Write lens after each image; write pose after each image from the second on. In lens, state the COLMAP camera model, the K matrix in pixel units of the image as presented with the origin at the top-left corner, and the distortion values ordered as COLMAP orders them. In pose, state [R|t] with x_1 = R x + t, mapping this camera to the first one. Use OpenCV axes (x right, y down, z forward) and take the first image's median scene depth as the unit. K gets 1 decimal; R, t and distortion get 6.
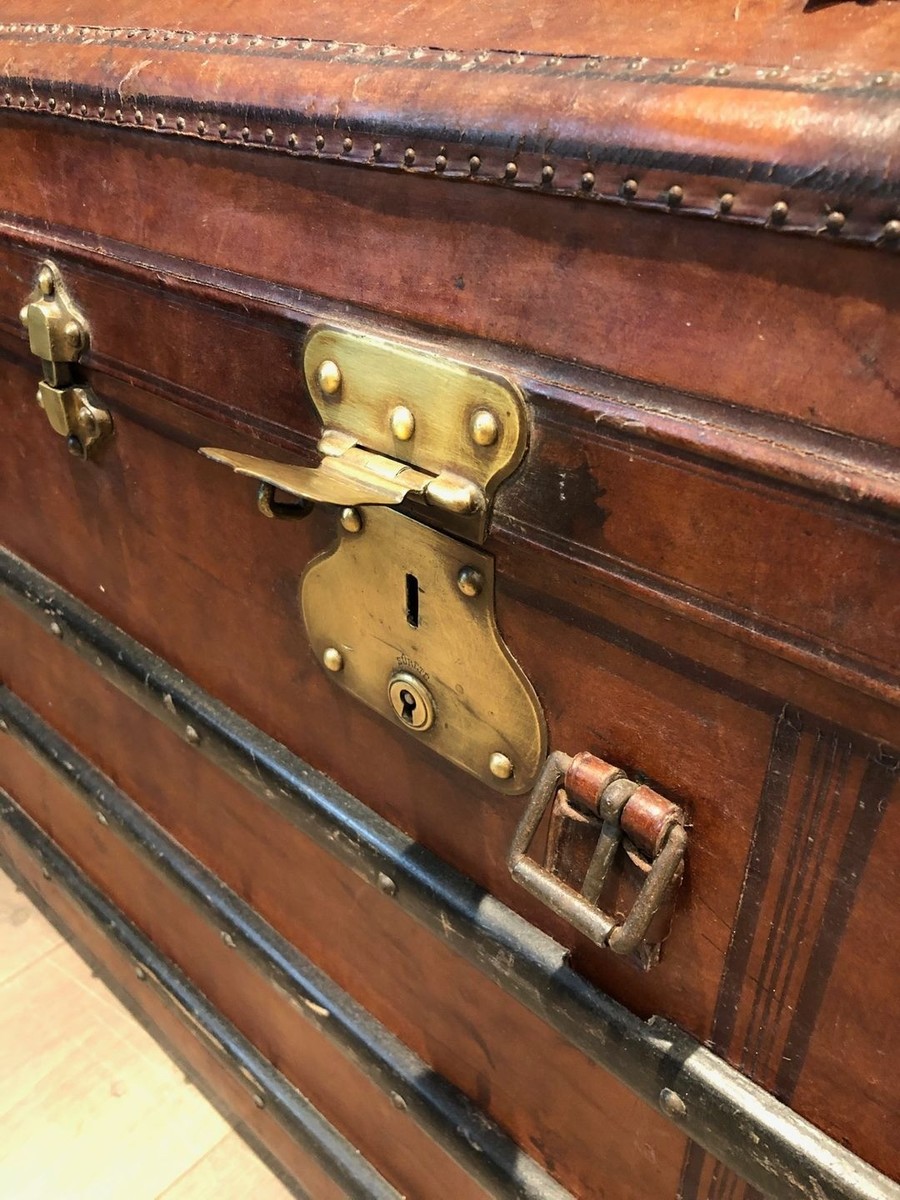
lens RADIAL K [[995.6, 0, 448.7], [0, 995.6, 571.6], [0, 0, 1]] dist [0.006884, 0.004683]
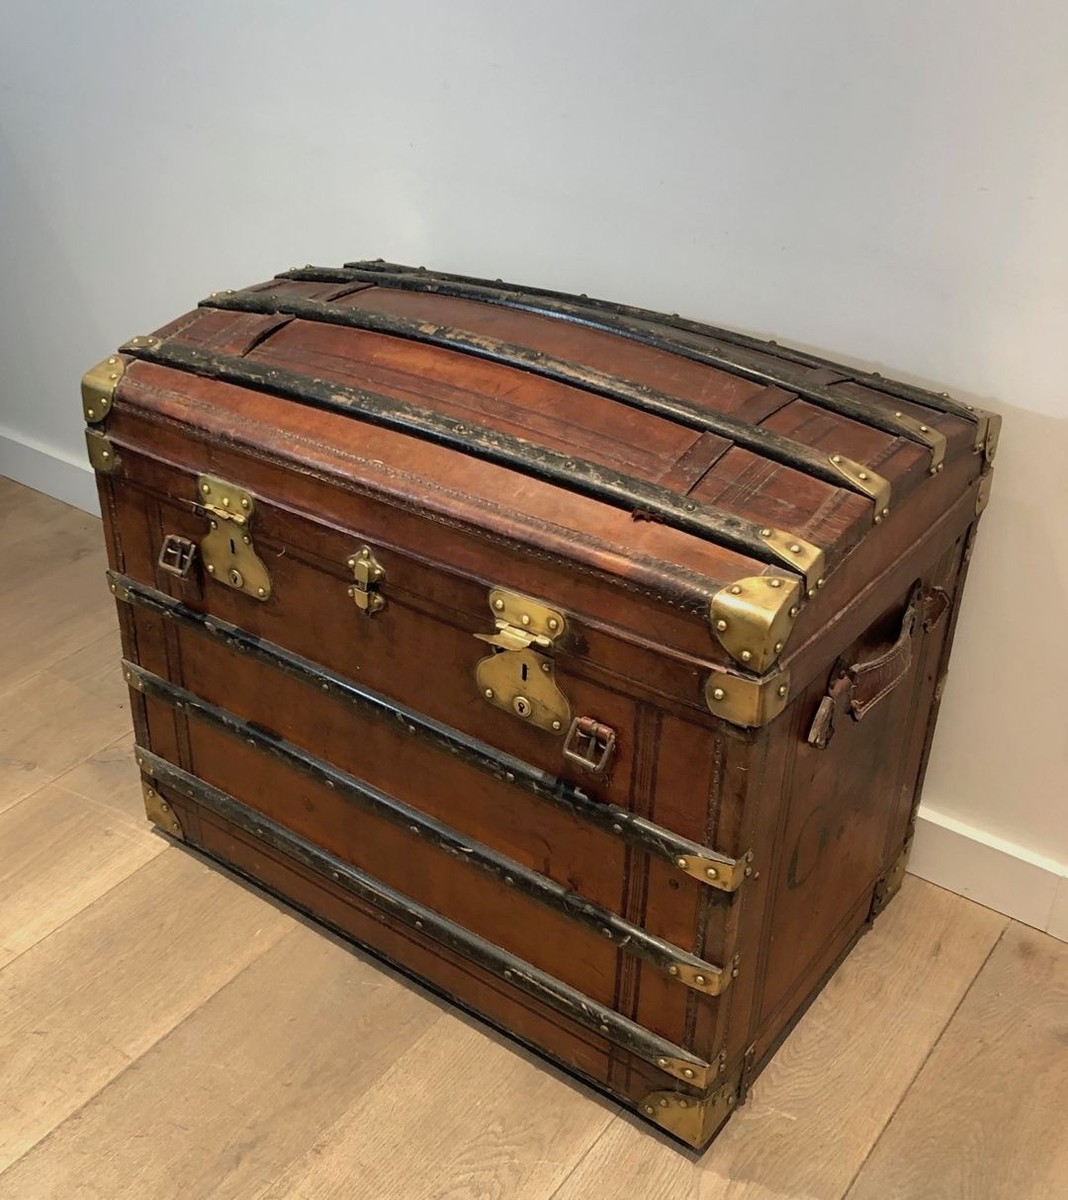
lens RADIAL K [[1384.5, 0, 421.8], [0, 1384.5, 585.0], [0, 0, 1]] dist [0.114172, -0.300960]
pose [[0.997164, -0.047163, 0.058651, -0.635186], [0.047079, 0.998887, 0.002828, -0.285883], [-0.058719, -0.000059, 0.998275, -3.474672]]
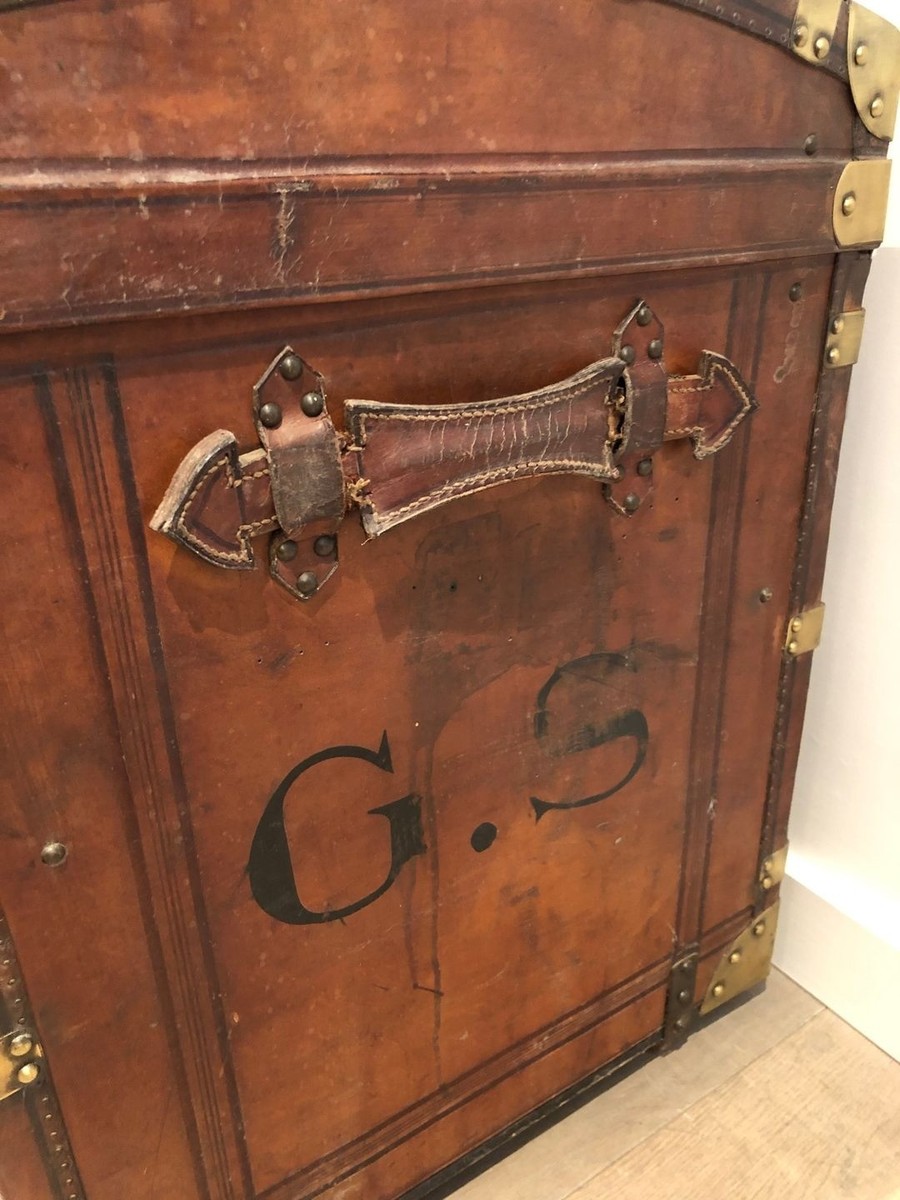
lens RADIAL K [[995.6, 0, 448.7], [0, 995.6, 571.6], [0, 0, 1]] dist [0.006884, 0.004683]
pose [[0.973547, 0.075501, -0.215652, 1.495594], [-0.100264, 0.989268, -0.106285, 0.438473], [0.205313, 0.125096, 0.970669, -0.243040]]
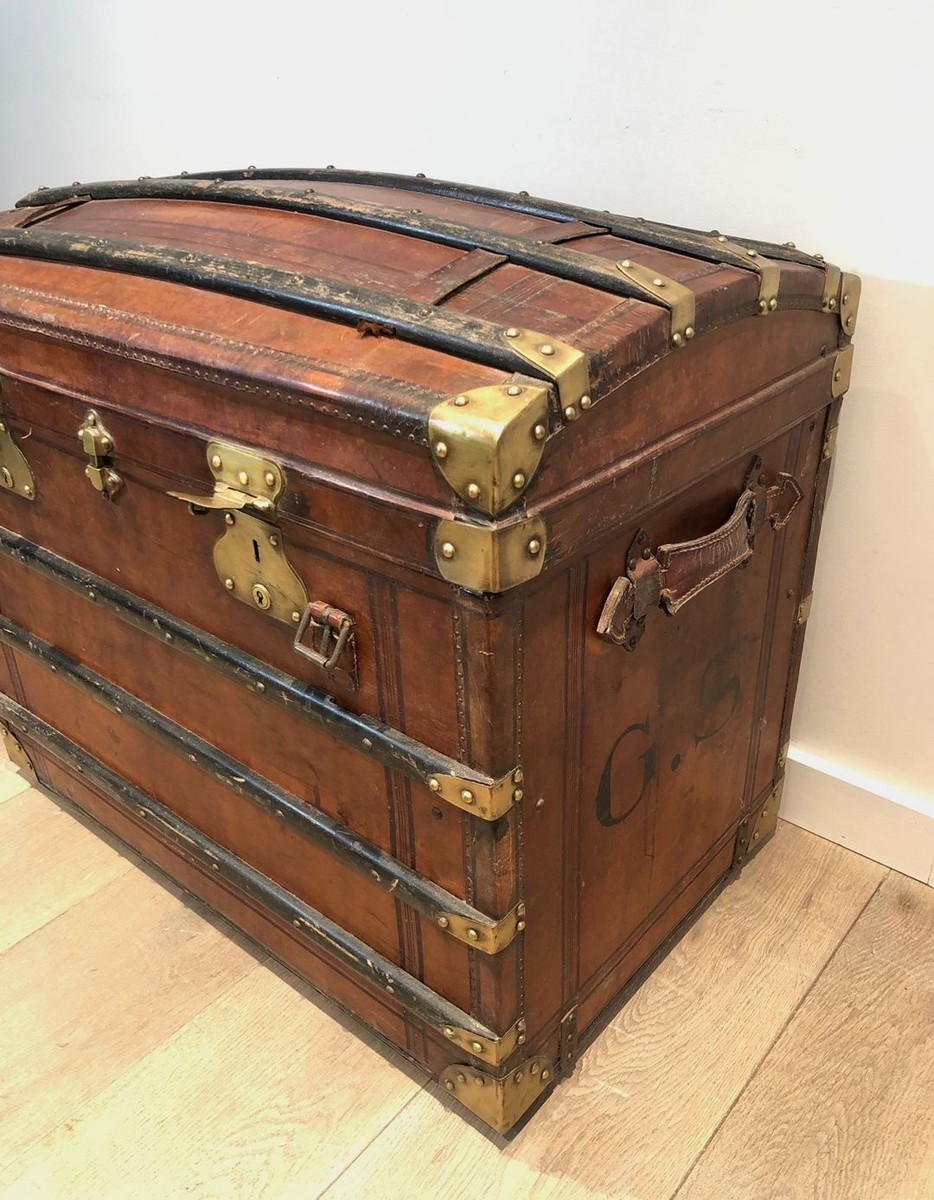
lens RADIAL K [[1022.4, 0, 467.0], [0, 1022.4, 600.0], [0, 0, 1]] dist [0.092500, -0.211545]
pose [[0.998627, -0.042122, 0.031129, 0.431801], [0.042913, 0.998761, -0.025195, 0.257010], [-0.030029, 0.026497, 0.999198, -1.671206]]
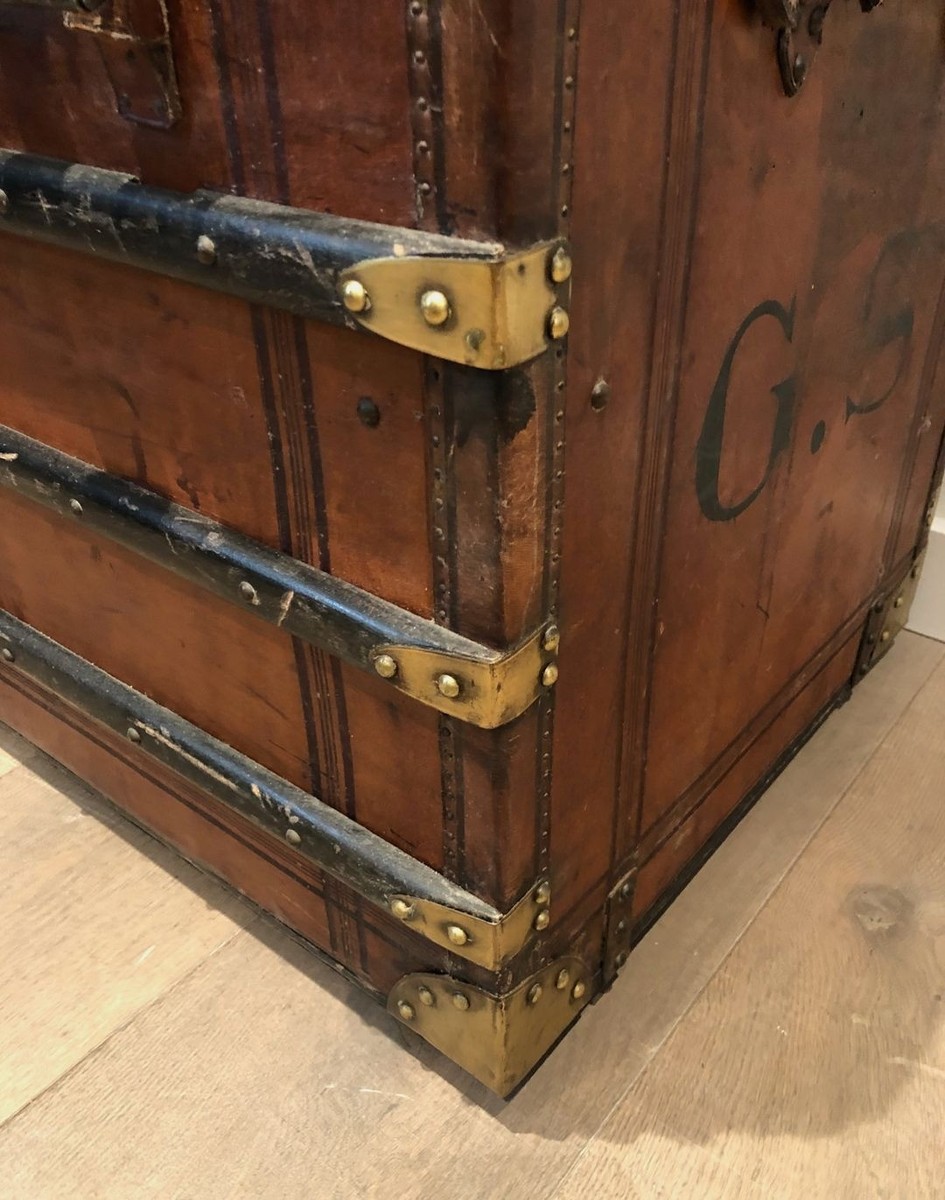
lens RADIAL K [[1051.0, 0, 472.5], [0, 1051.0, 600.0], [0, 0, 1]] dist [0.017777, 0.005749]
pose [[0.997343, -0.044284, 0.057837, 0.454266], [0.042539, 0.998612, 0.031069, 0.934235], [-0.059133, -0.028526, 0.997842, -0.193145]]
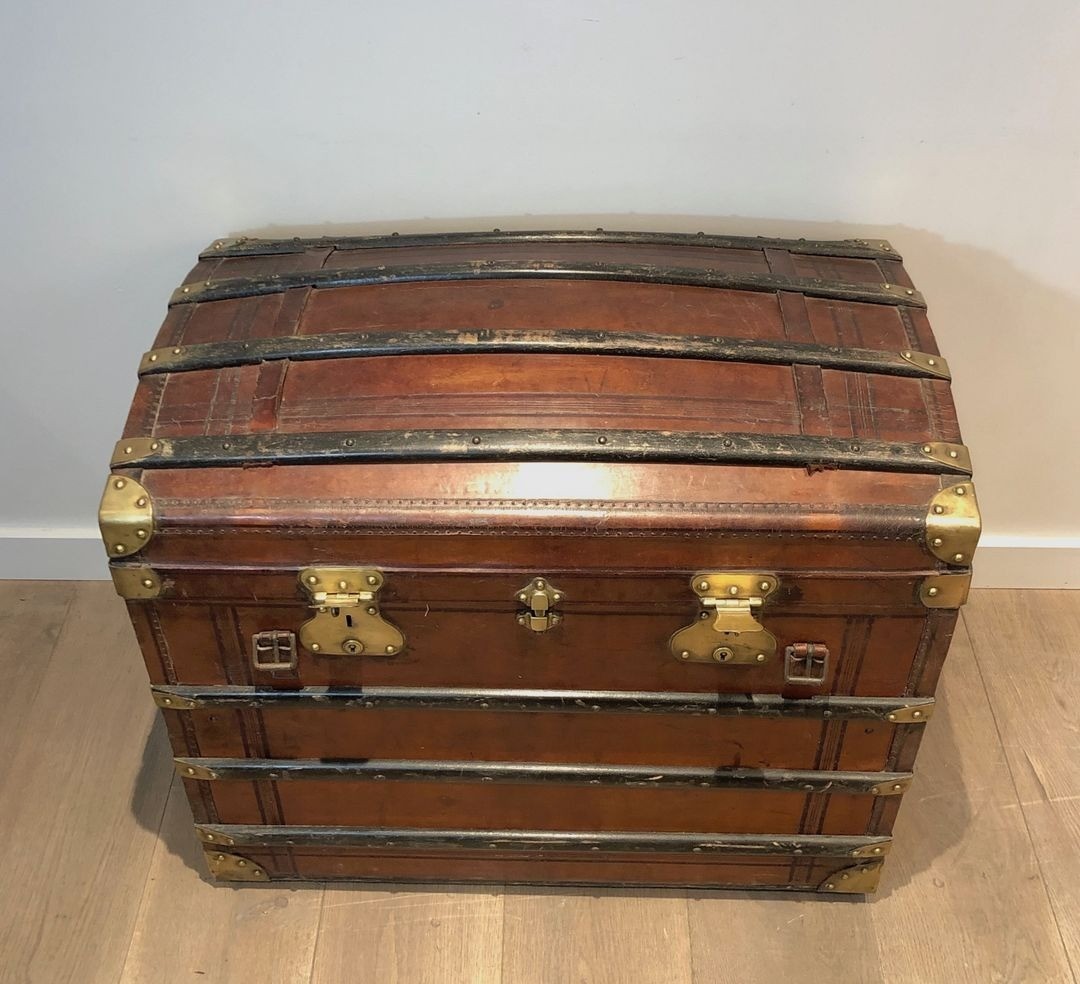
lens RADIAL K [[1292.1, 0, 542.4], [0, 1292.1, 441.3], [0, 0, 1]] dist [0.060145, -0.054048]
pose [[0.749956, -0.431493, 0.501379, -2.581594], [0.343601, 0.901789, 0.262136, -2.022990], [-0.565247, -0.024316, 0.824563, -2.360305]]
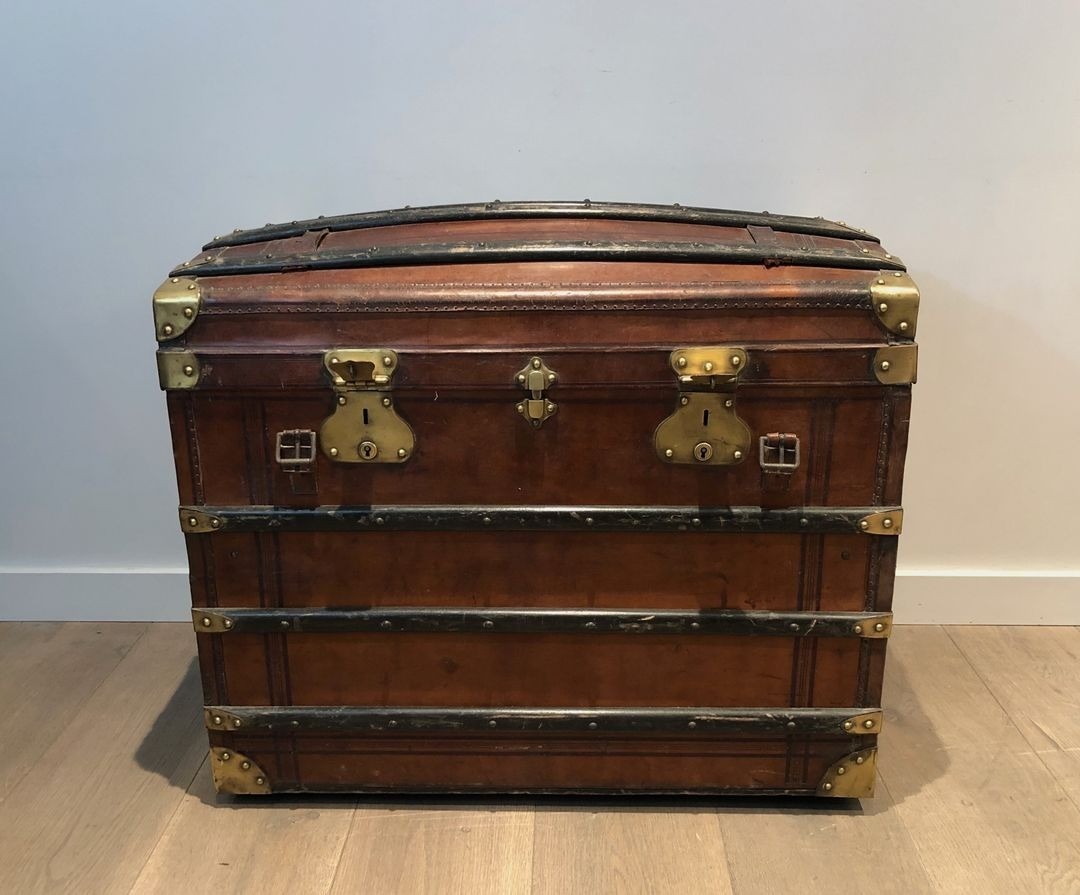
lens RADIAL K [[1036.6, 0, 555.9], [0, 1036.6, 449.8], [0, 0, 1]] dist [0.052112, -0.016178]
pose [[0.750191, -0.201990, 0.629614, -3.121460], [0.345640, 0.931541, -0.112980, 0.410422], [-0.563690, 0.302376, 0.768650, -1.724350]]
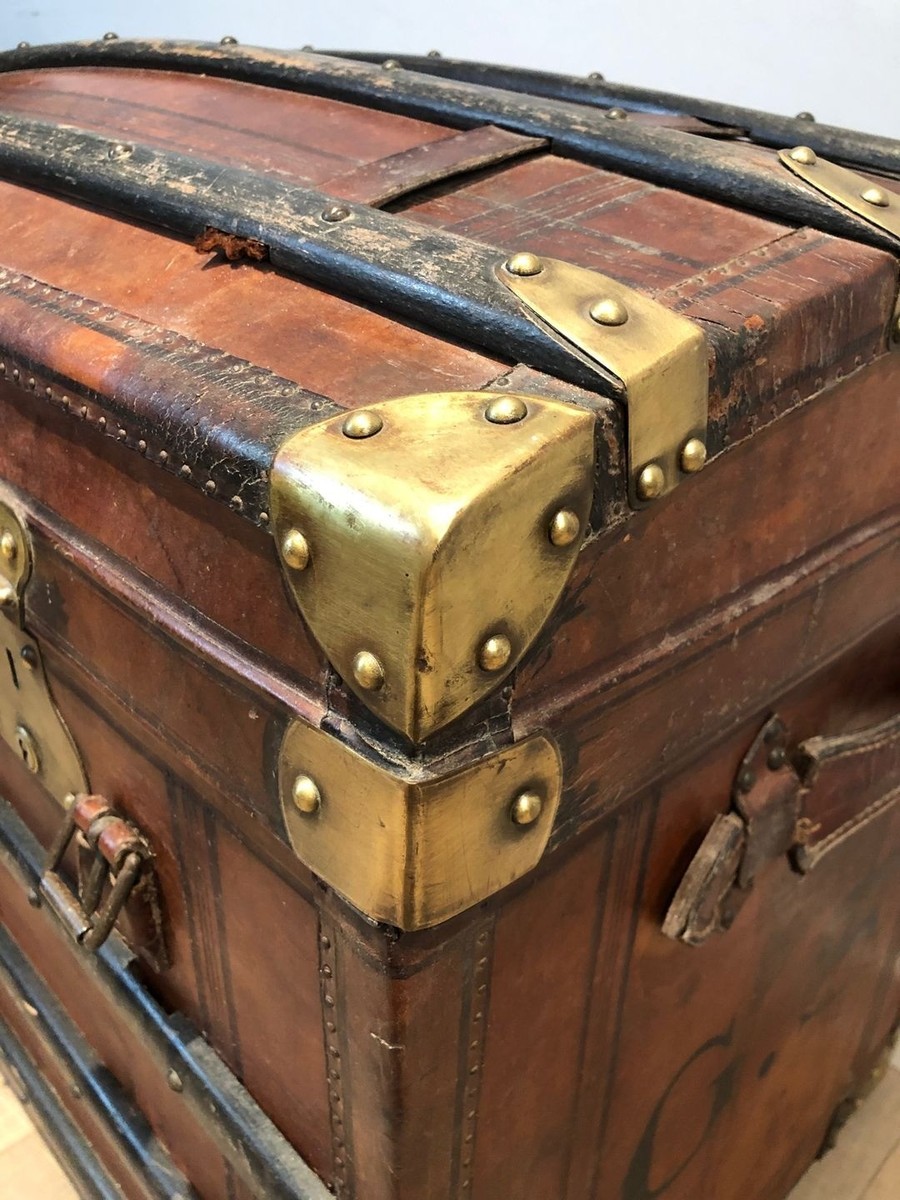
lens RADIAL K [[995.6, 0, 448.7], [0, 995.6, 571.6], [0, 0, 1]] dist [0.006884, 0.004683]
pose [[0.997764, 0.056618, -0.035506, 0.607154], [-0.058451, 0.996888, -0.052903, -0.064742], [0.032400, 0.054860, 0.997968, -0.292012]]
